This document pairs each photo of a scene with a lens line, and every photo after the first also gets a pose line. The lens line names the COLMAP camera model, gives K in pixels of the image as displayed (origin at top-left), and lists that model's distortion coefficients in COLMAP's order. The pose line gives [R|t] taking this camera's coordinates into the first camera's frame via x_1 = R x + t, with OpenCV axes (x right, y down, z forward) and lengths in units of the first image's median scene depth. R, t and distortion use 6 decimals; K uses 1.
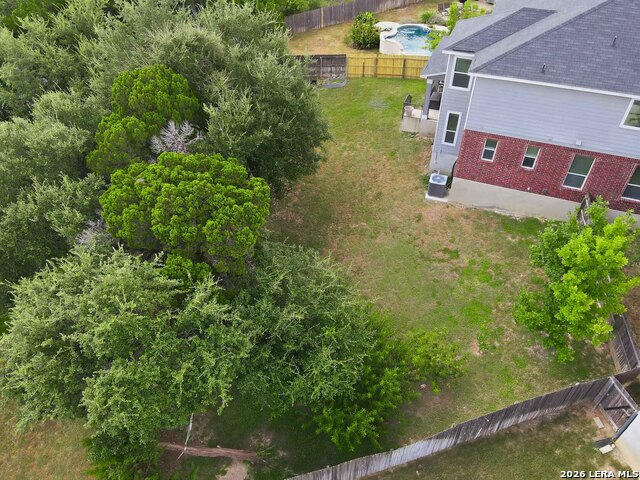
lens RADIAL K [[458.2, 0, 320.0], [0, 458.2, 240.0], [0, 0, 1]] dist [0.008742, 0.003498]
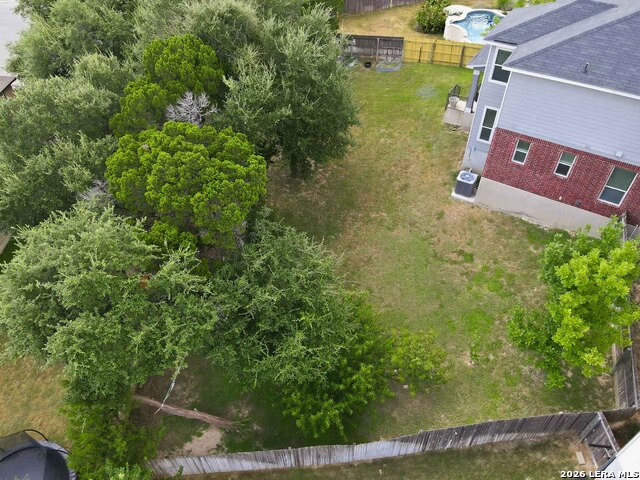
lens RADIAL K [[458.2, 0, 320.0], [0, 458.2, 240.0], [0, 0, 1]] dist [0.008742, 0.003498]
pose [[0.982436, 0.129394, -0.134448, 0.140976], [-0.123888, 0.991106, 0.048582, -0.016705], [0.139538, -0.031073, 0.989729, 0.019170]]
